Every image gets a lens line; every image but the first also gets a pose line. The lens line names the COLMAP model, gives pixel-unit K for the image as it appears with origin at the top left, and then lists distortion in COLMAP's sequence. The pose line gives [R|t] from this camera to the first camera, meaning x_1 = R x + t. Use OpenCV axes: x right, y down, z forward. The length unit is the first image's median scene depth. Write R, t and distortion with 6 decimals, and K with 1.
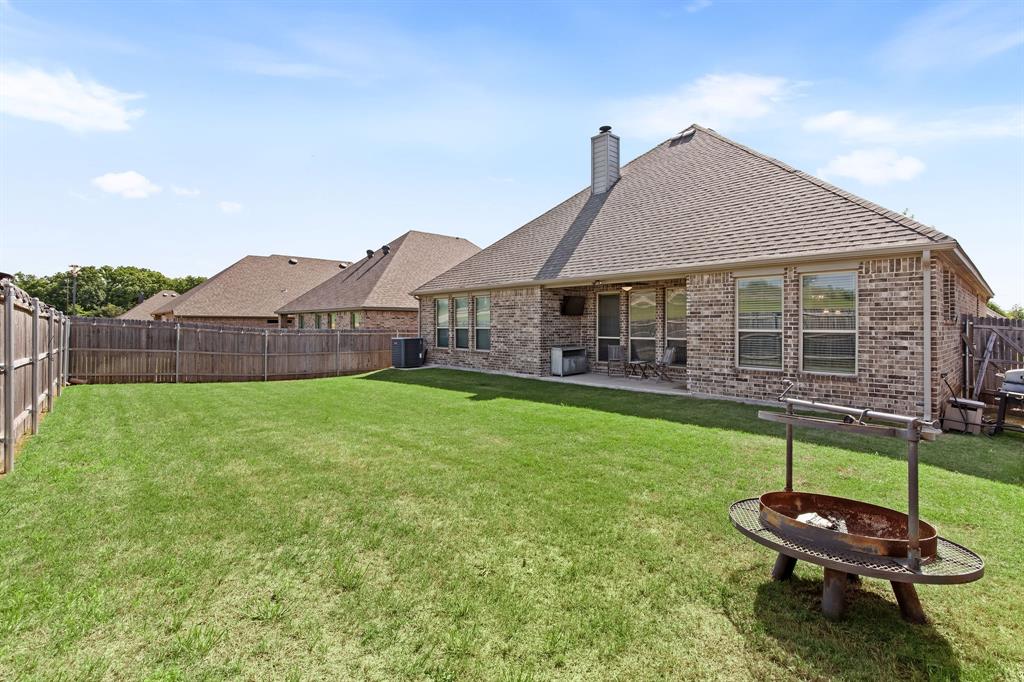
lens RADIAL K [[463.7, 0, 516.8], [0, 463.7, 343.0], [0, 0, 1]] dist [0.001530, 0.000239]
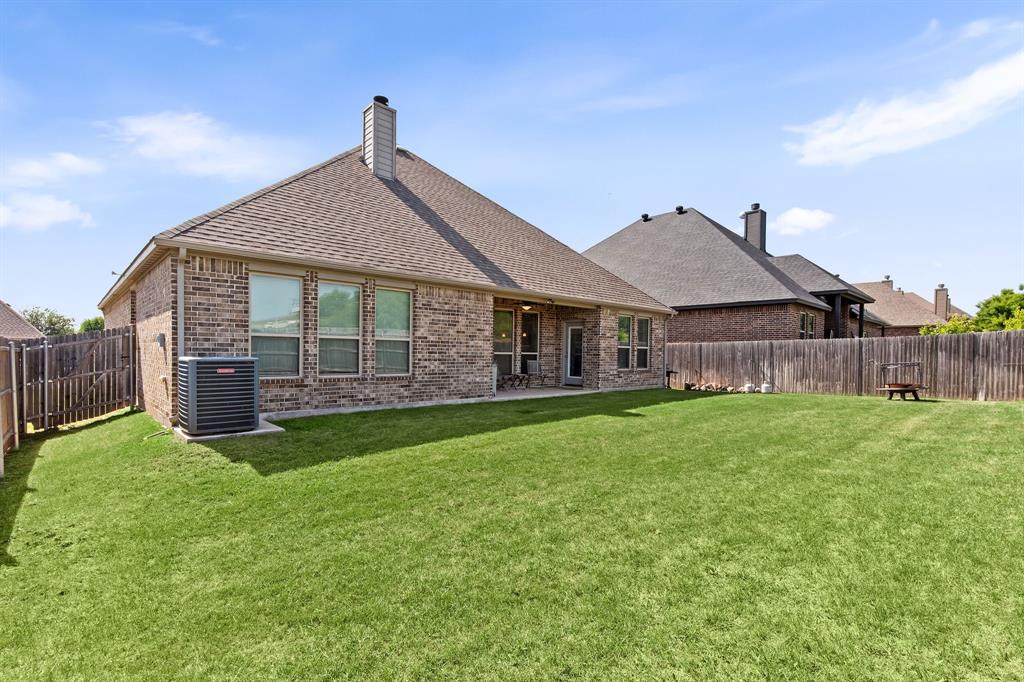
lens RADIAL K [[476.7, 0, 514.0], [0, 476.7, 365.1], [0, 0, 1]] dist [0.001672, 0.000103]
pose [[0.002224, -0.027941, 0.999607, -0.839426], [0.022358, 0.999361, 0.027885, -0.012536], [-0.999748, 0.022287, 0.002847, 0.961150]]
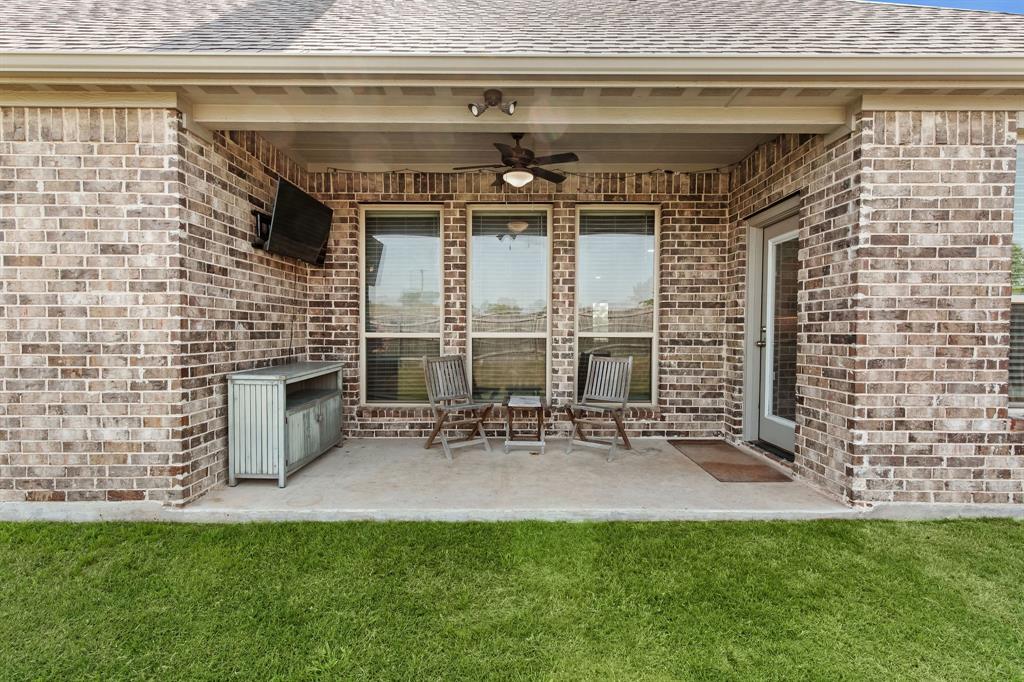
lens RADIAL K [[463.7, 0, 516.8], [0, 463.7, 343.0], [0, 0, 1]] dist [0.001530, 0.000239]
pose [[0.688740, -0.018031, 0.724784, 0.000322], [0.025053, 0.999686, 0.001063, -0.003619], [-0.724575, 0.017426, 0.688976, 0.727475]]
